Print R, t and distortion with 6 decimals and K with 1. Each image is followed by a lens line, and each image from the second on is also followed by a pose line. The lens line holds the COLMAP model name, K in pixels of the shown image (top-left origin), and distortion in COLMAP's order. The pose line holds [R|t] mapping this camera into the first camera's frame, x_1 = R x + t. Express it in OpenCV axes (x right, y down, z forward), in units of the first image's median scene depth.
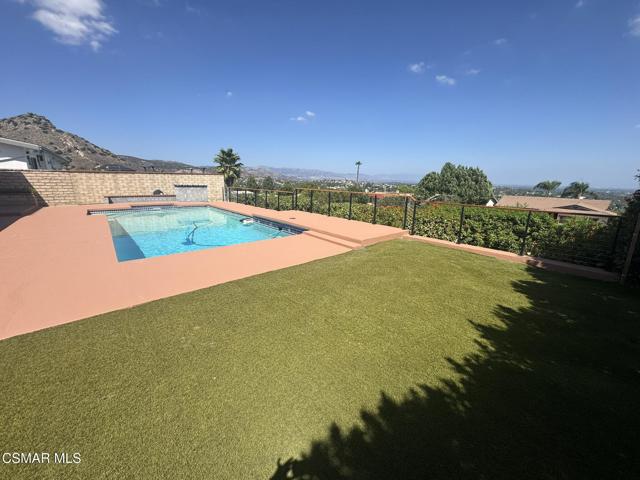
lens RADIAL K [[255.6, 0, 318.0], [0, 255.6, 236.7], [0, 0, 1]] dist [-0.001818, -0.000897]
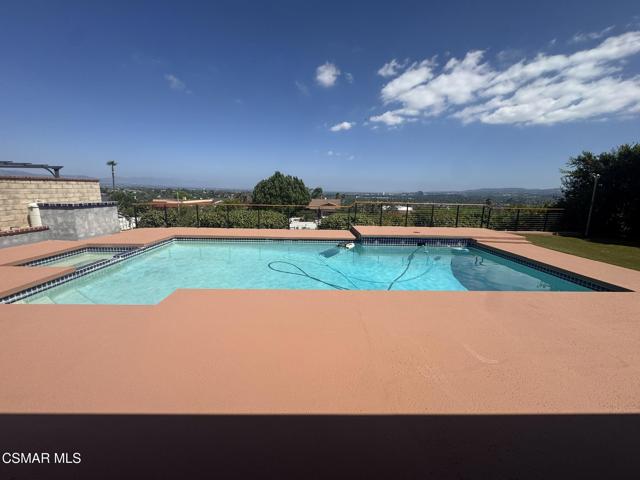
lens RADIAL K [[255.6, 0, 318.8], [0, 255.6, 238.4], [0, 0, 1]] dist [-0.001818, -0.000897]
pose [[0.623616, -0.152893, 0.766633, -0.613270], [0.161720, 0.984705, 0.064834, -0.097005], [-0.764820, 0.083548, 0.638803, 0.360676]]
